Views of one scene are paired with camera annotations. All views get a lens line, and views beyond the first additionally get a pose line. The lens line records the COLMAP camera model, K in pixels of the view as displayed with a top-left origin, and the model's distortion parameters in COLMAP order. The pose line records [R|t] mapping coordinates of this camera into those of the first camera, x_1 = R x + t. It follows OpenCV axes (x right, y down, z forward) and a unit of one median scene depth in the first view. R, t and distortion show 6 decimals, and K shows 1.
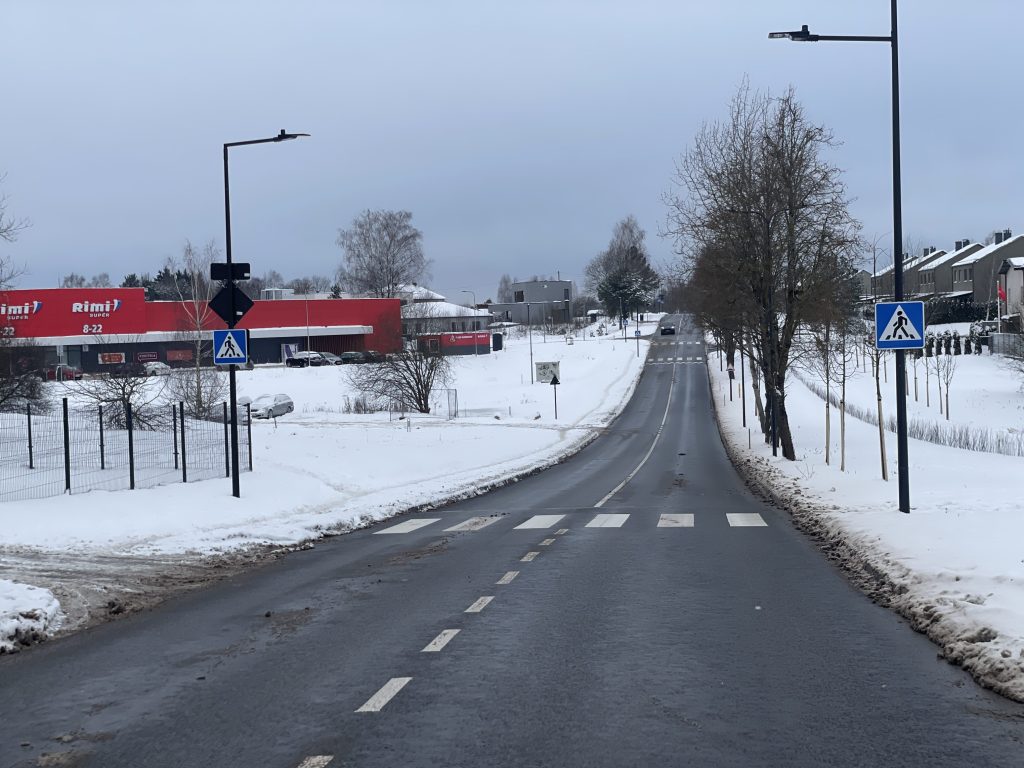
lens RADIAL K [[1437.9, 0, 567.1], [0, 1437.9, 385.8], [0, 0, 1]] dist [0.134482, -0.005055]
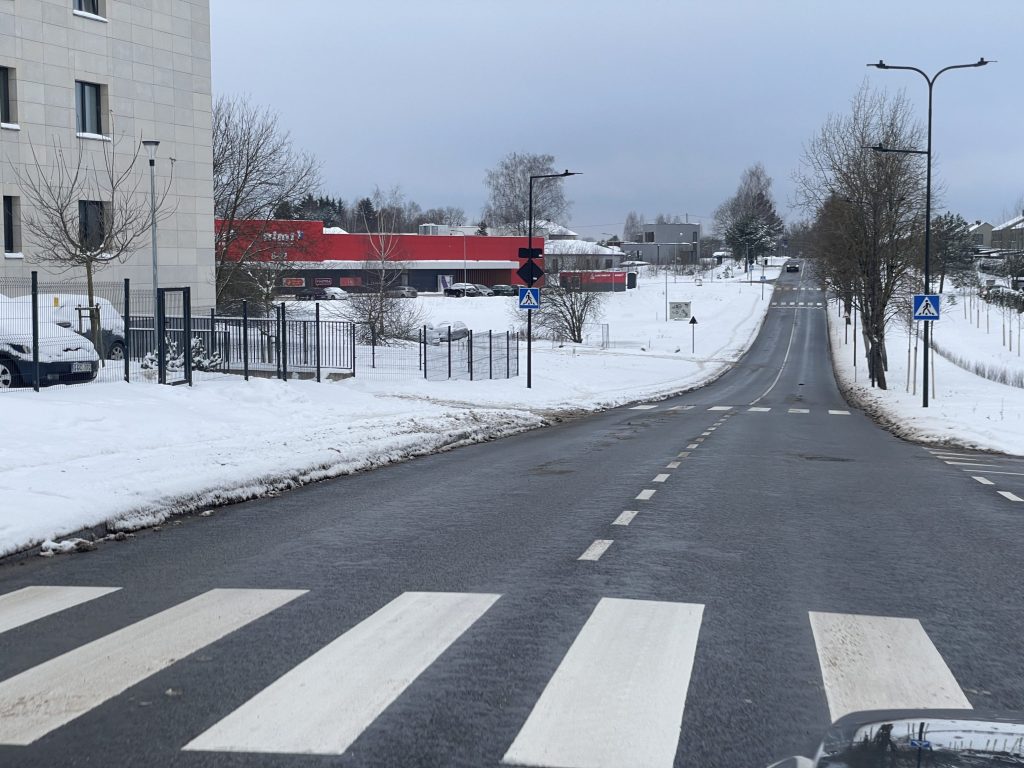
lens RADIAL K [[1494.9, 0, 512.6], [0, 1494.9, 295.9], [0, 0, 1]] dist [0.044015, 0.042340]
pose [[0.992965, 0.040662, -0.111204, -0.012658], [-0.042217, 0.999040, -0.011665, -0.001896], [0.110623, 0.016277, 0.993729, -0.148581]]
